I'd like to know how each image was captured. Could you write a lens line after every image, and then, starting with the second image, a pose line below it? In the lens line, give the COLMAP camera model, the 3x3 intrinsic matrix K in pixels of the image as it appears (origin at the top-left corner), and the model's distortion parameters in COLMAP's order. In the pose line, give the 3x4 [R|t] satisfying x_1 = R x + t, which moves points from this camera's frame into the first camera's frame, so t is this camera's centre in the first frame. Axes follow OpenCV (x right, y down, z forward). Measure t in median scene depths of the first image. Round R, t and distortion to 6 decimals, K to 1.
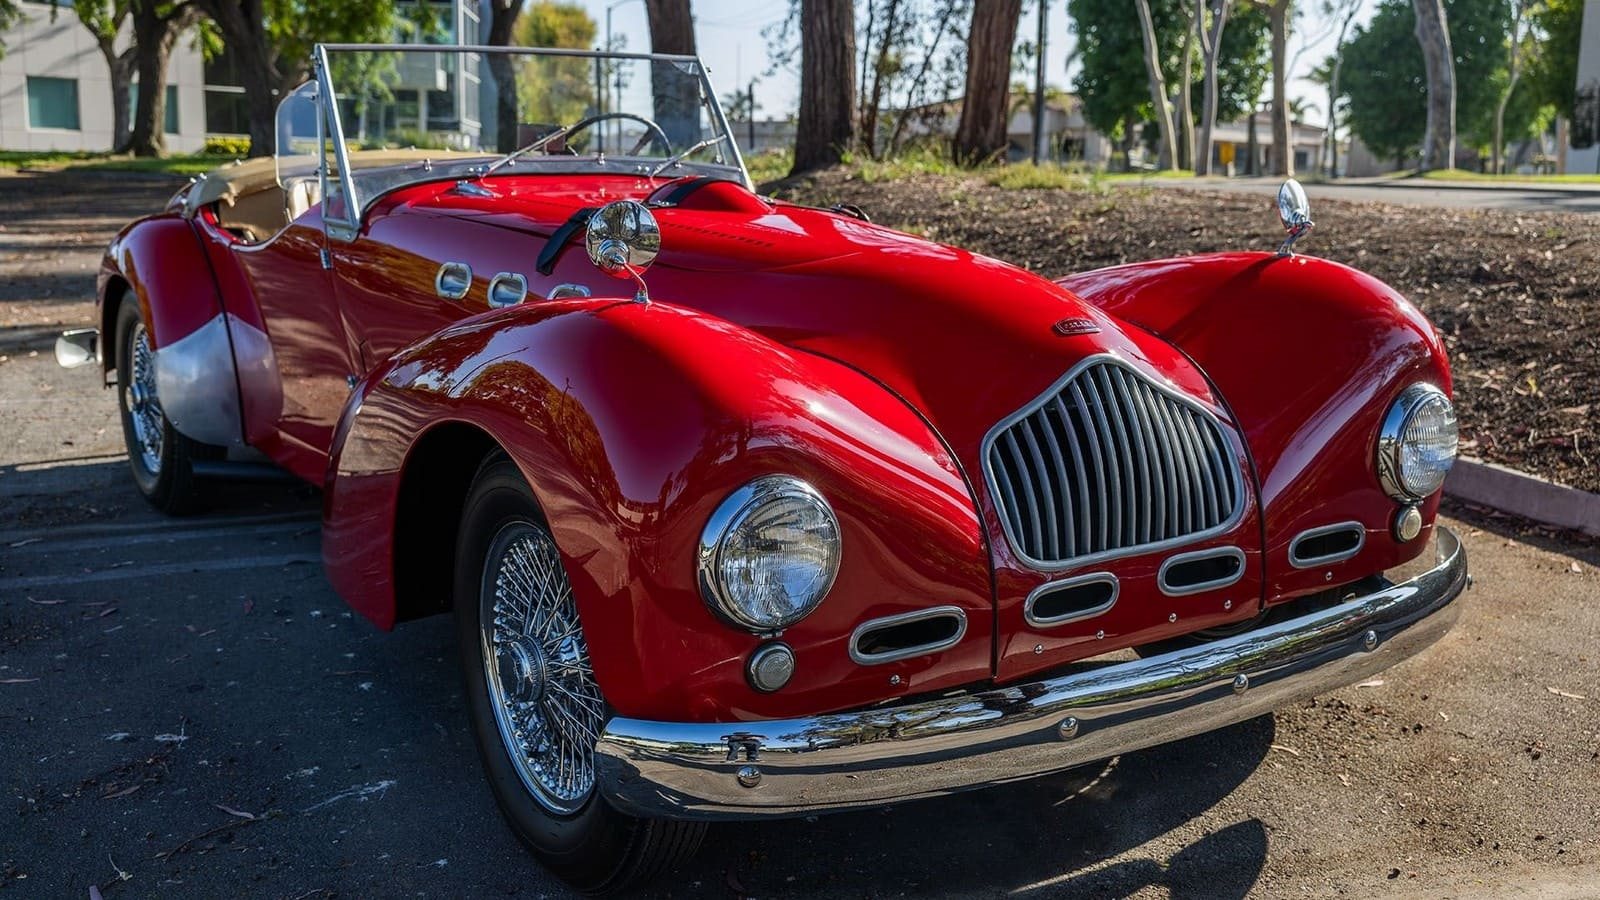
lens RADIAL K [[1583.4, 0, 793.4], [0, 1583.4, 449.8], [0, 0, 1]] dist [0.004929, 0.024909]
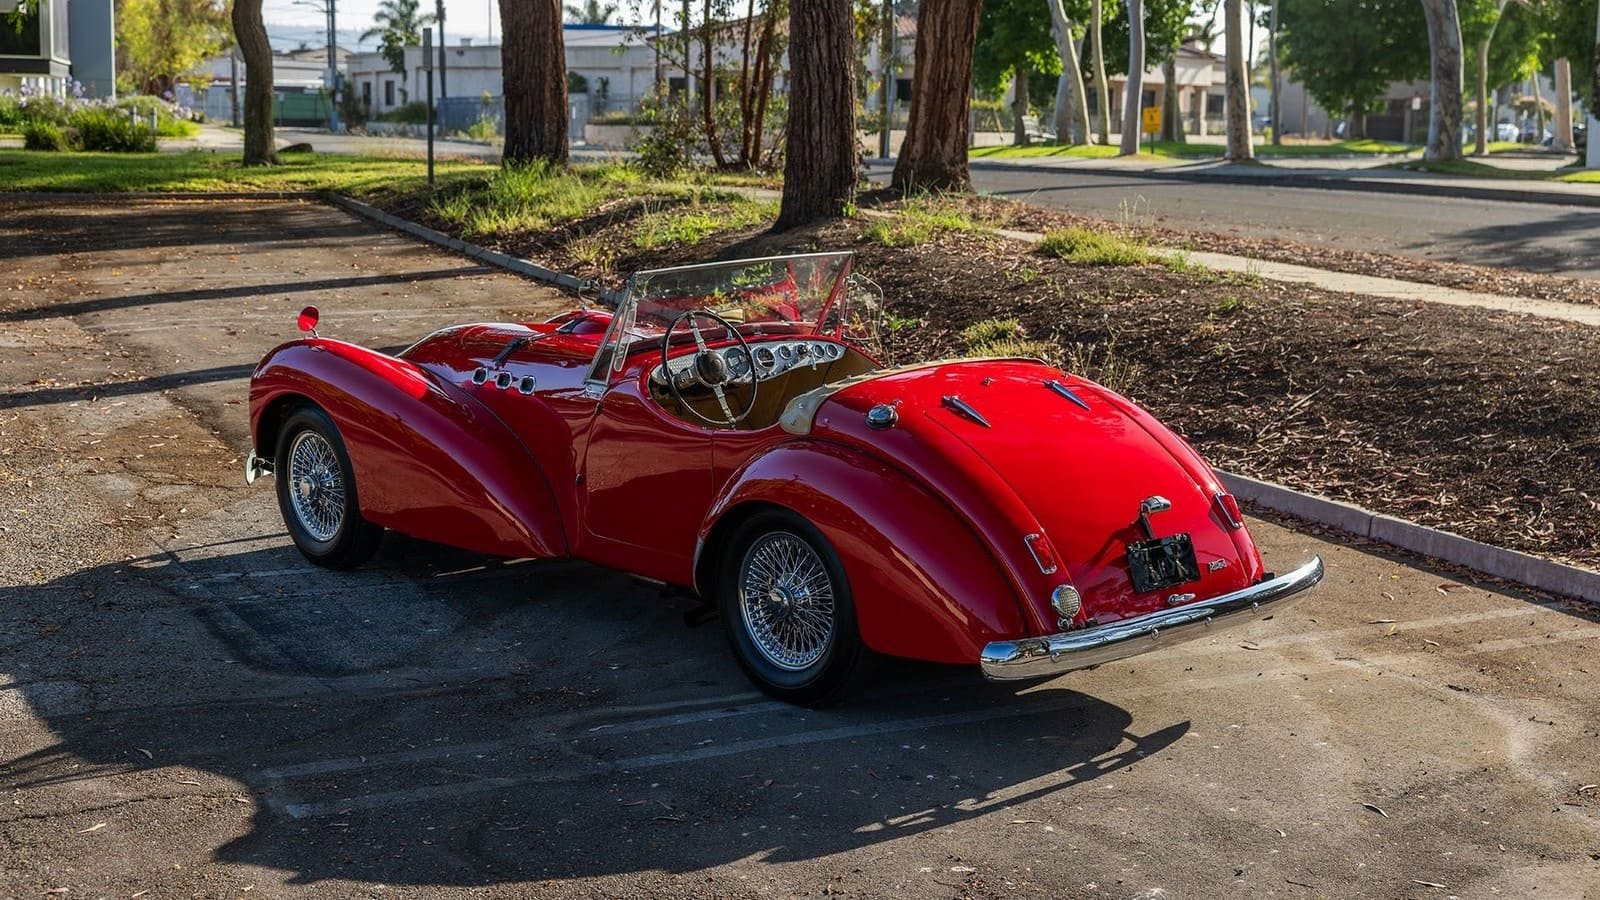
lens RADIAL K [[2343.7, 0, 802.2], [0, 2343.7, 448.9], [0, 0, 1]] dist [0.041727, -0.062336]
pose [[0.989736, -0.017766, 0.141799, -0.681986], [0.021747, 0.999410, -0.026573, -0.111583], [-0.141244, 0.029384, 0.989539, -0.853821]]
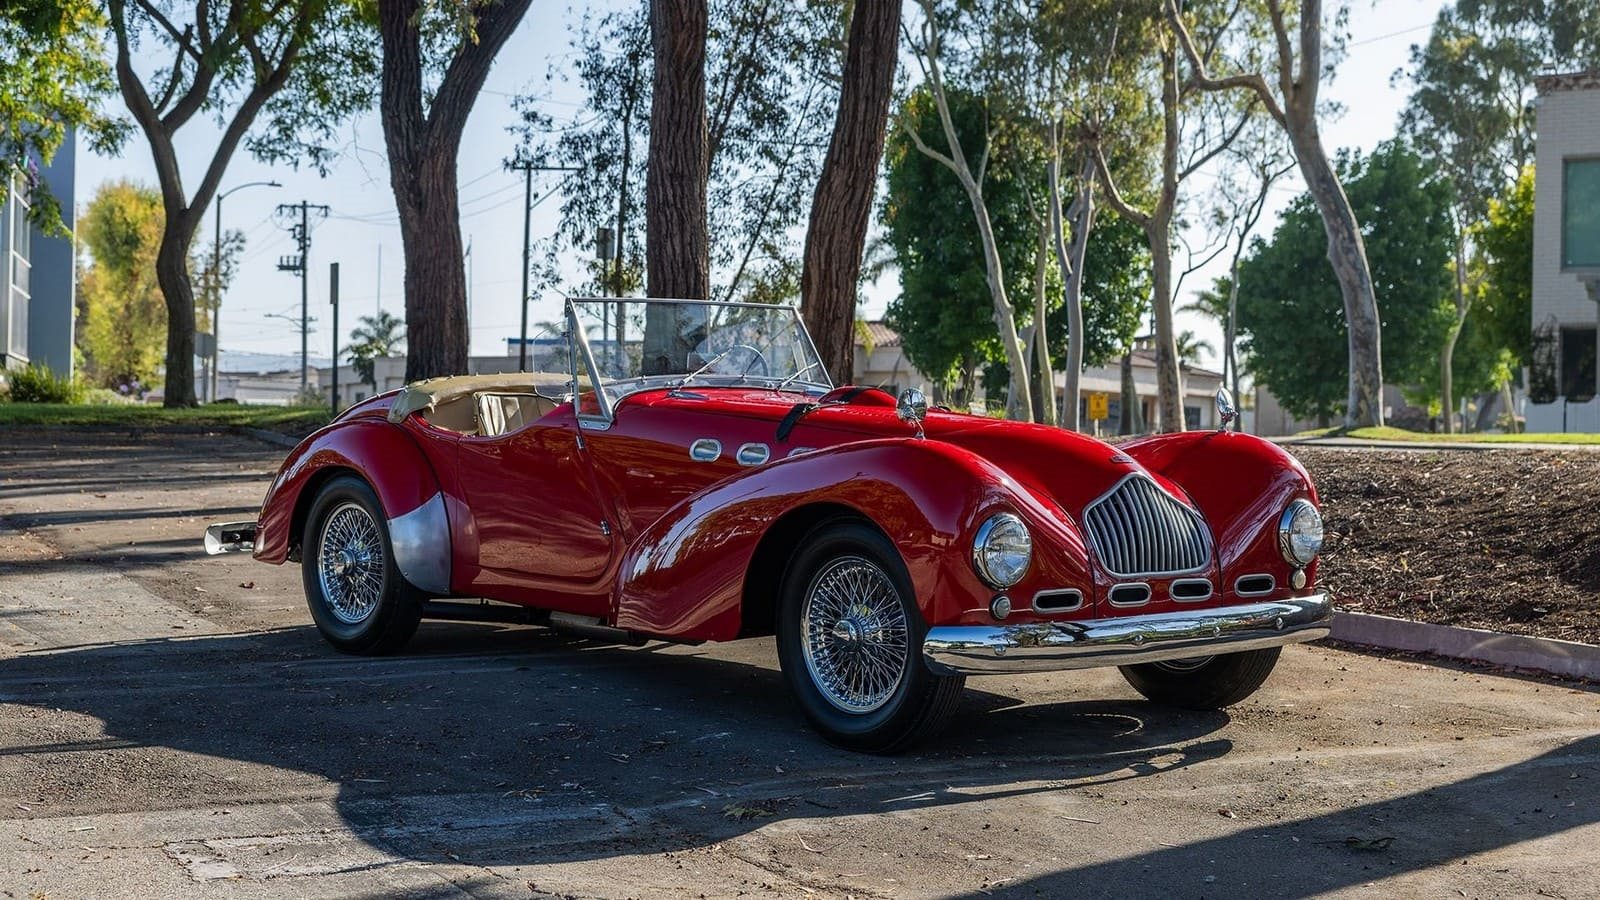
lens RADIAL K [[2421.0, 0, 804.0], [0, 2421.0, 458.0], [0, 0, 1]] dist [-0.001197, 0.048420]
pose [[0.989163, 0.003170, 0.146788, -0.431596], [0.020888, 0.986560, -0.162061, 0.265458], [-0.145328, 0.163371, 0.975802, -1.227669]]
